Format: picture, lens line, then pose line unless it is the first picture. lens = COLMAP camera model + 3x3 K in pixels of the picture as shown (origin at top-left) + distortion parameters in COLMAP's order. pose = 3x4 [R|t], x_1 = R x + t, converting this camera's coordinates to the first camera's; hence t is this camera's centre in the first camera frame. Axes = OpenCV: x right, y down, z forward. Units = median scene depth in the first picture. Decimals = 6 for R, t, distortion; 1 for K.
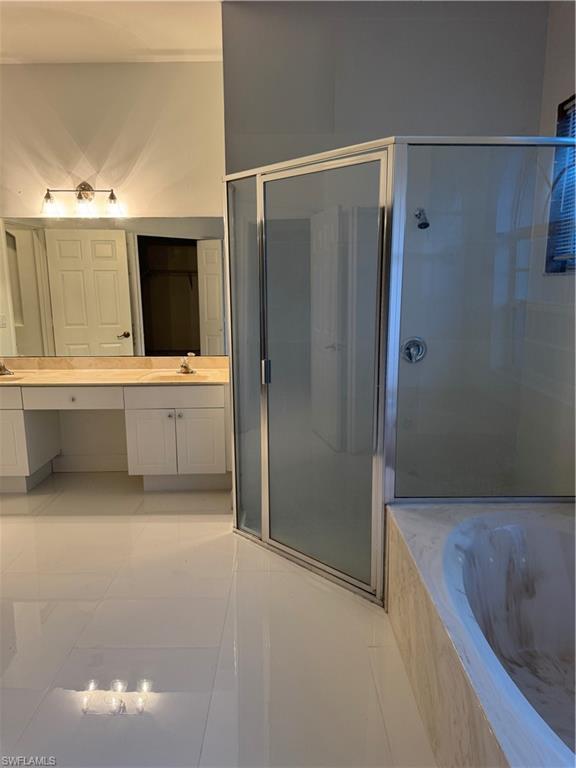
lens RADIAL K [[535.7, 0, 284.0], [0, 535.7, 380.7], [0, 0, 1]] dist [0.102983, -0.168536]
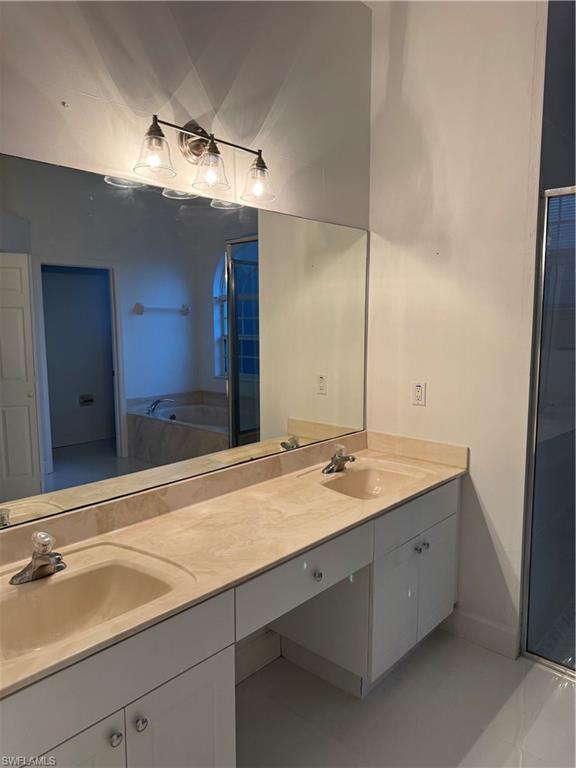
lens RADIAL K [[535.7, 0, 284.0], [0, 535.7, 380.7], [0, 0, 1]] dist [0.102983, -0.168536]
pose [[0.681549, -0.080952, 0.727281, -0.686100], [0.124822, 0.992158, -0.006538, -0.123961], [-0.721048, 0.095236, 0.686309, 0.633930]]
